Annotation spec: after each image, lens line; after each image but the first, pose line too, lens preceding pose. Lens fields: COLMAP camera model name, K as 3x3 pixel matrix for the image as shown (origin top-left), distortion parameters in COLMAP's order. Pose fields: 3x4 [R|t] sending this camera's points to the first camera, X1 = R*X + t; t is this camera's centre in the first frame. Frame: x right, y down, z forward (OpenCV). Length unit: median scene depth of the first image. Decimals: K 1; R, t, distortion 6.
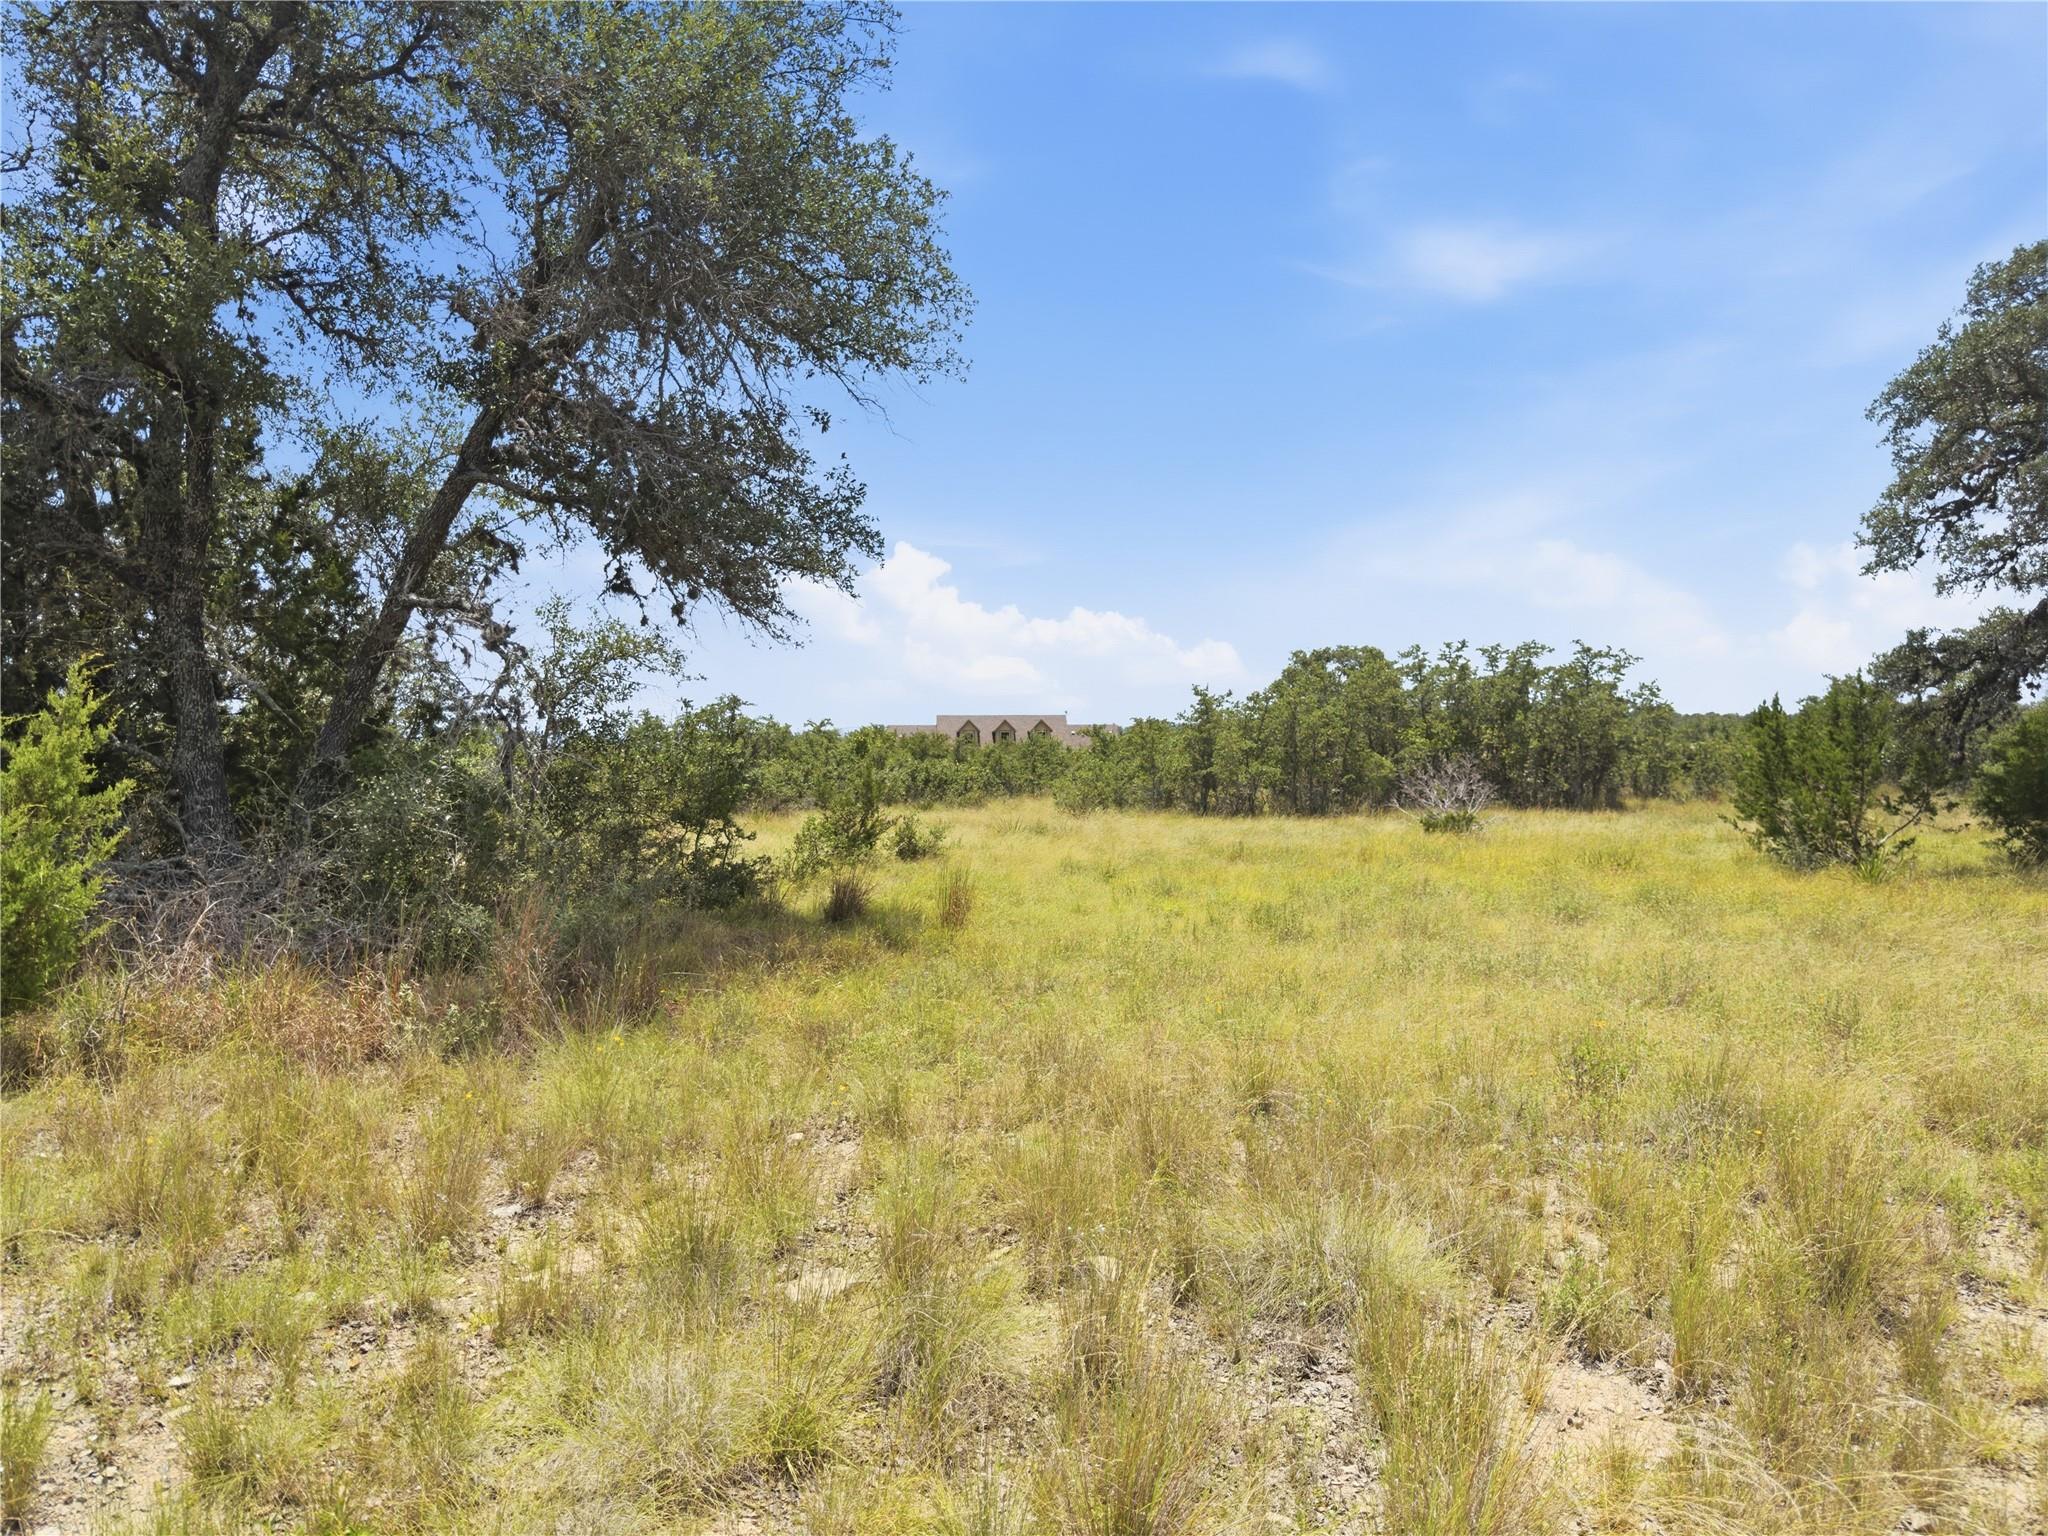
lens RADIAL K [[1451.9, 0, 1005.0], [0, 1451.9, 775.2], [0, 0, 1]] dist [0.072265, -0.093217]
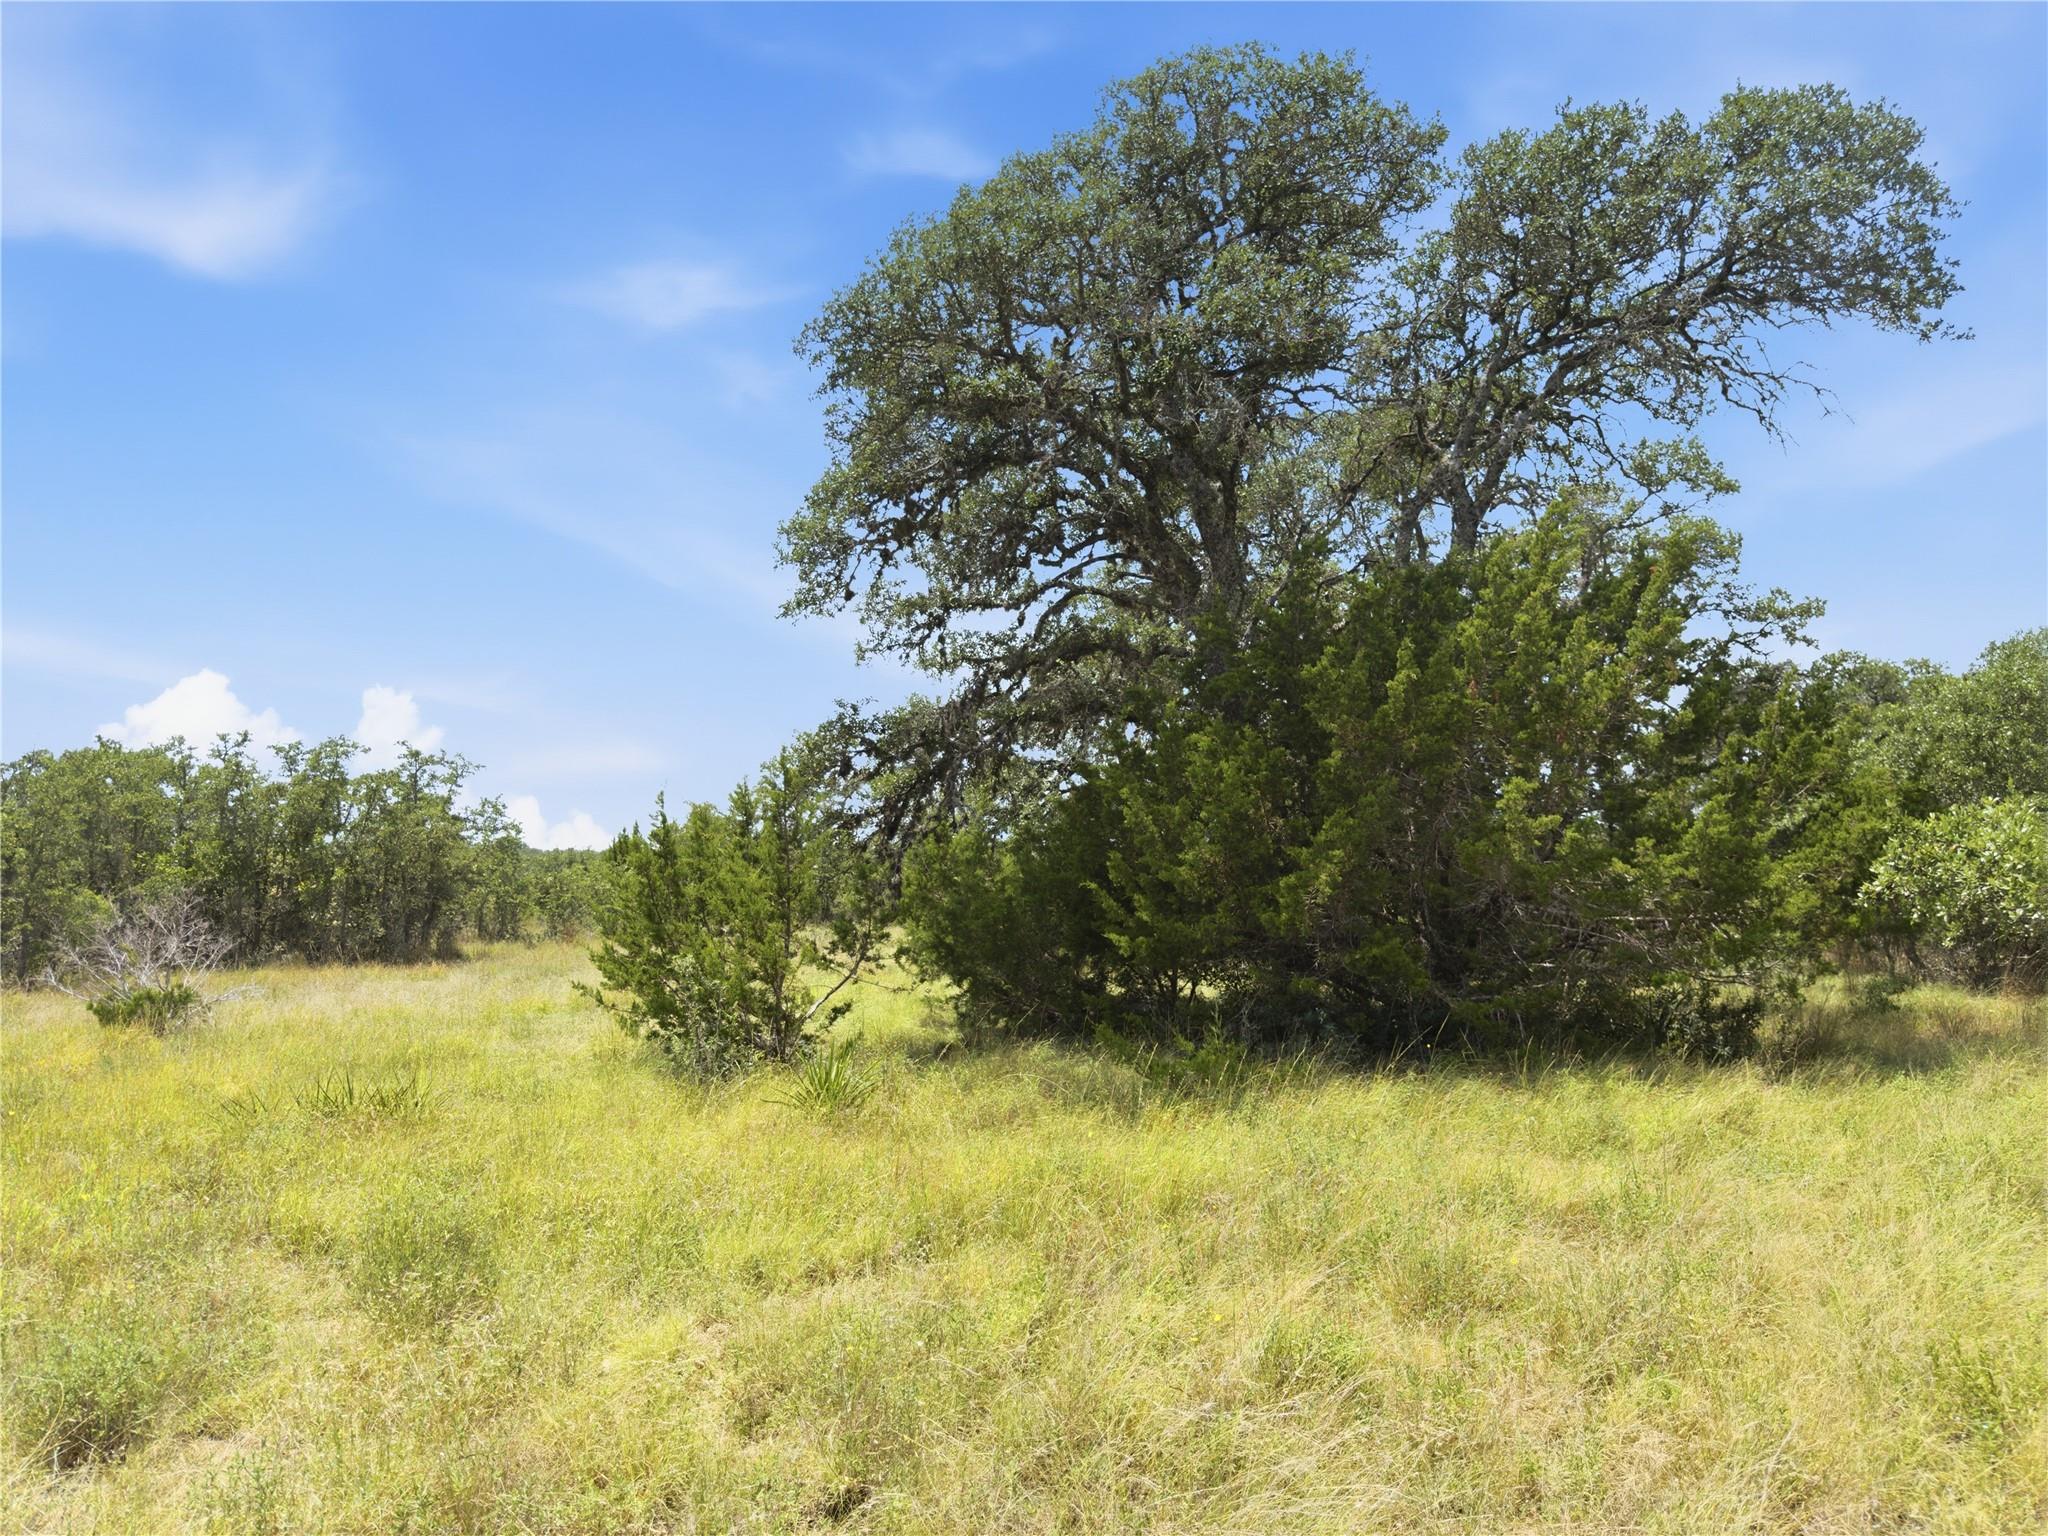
lens RADIAL K [[1410.7, 0, 1151.7], [0, 1410.7, 774.4], [0, 0, 1]] dist [-0.000416, -0.089849]
pose [[0.667471, 0.044451, 0.743308, 0.126099], [0.027123, 0.996103, -0.083924, -0.001880], [-0.744142, 0.076177, 0.663664, 0.258703]]
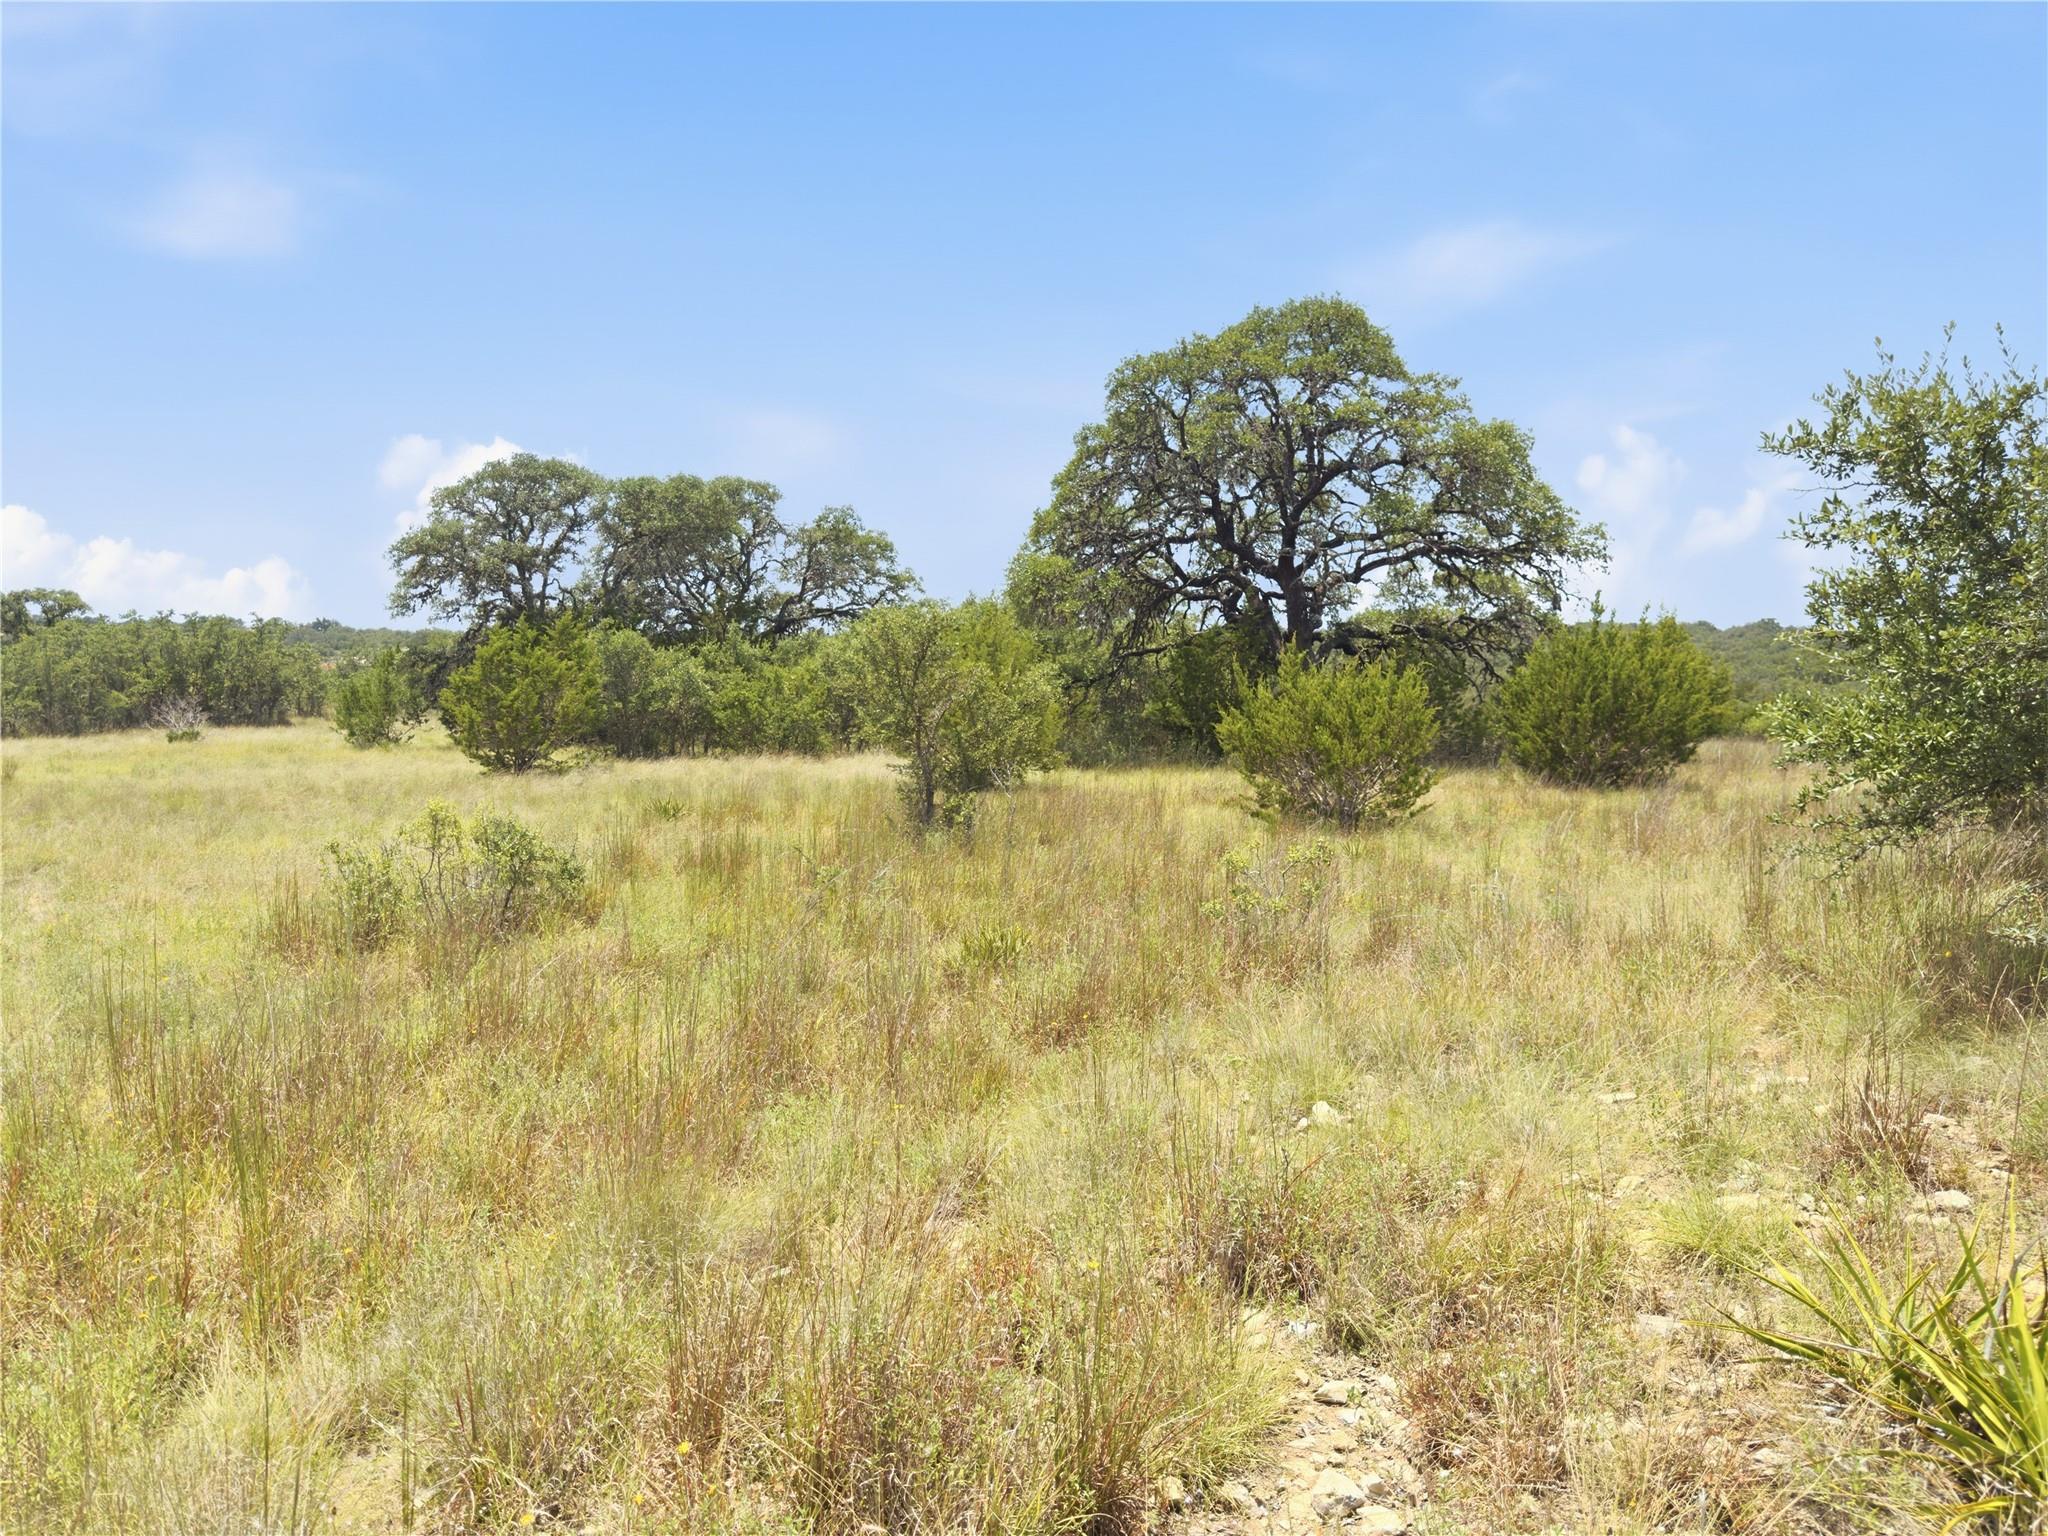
lens RADIAL K [[1415.9, 0, 1071.0], [0, 1415.9, 776.5], [0, 0, 1]] dist [0.056738, -0.124079]
pose [[0.626871, -0.054155, 0.777238, -0.273607], [0.006109, 0.997892, 0.064602, -0.017078], [-0.779099, -0.035749, 0.625881, -0.688883]]
